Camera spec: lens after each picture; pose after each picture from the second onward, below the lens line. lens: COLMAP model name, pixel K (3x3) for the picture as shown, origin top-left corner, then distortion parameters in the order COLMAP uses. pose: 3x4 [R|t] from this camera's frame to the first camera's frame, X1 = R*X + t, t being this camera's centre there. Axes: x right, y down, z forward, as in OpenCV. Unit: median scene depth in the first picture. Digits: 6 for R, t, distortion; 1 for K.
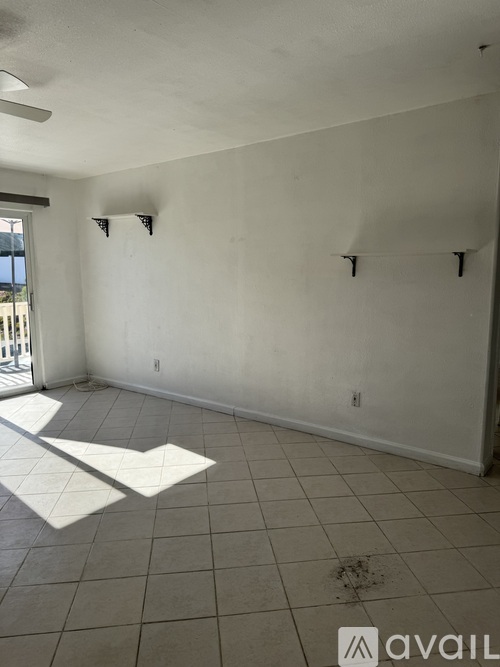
lens RADIAL K [[479.7, 0, 251.4], [0, 479.7, 318.6], [0, 0, 1]] dist [0.185732, -0.387087]
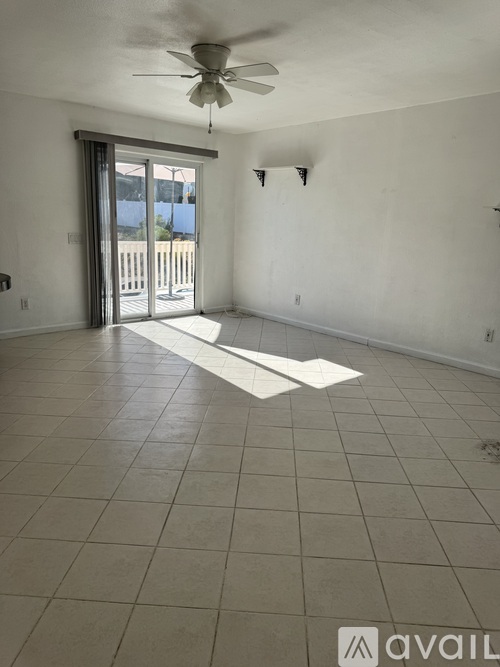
lens RADIAL K [[479.7, 0, 251.4], [0, 479.7, 318.6], [0, 0, 1]] dist [0.185732, -0.387087]
pose [[0.982353, 0.076899, -0.170497, -0.112175], [-0.060189, 0.993054, 0.101104, 0.033221], [0.177088, -0.089058, 0.980157, -0.185037]]
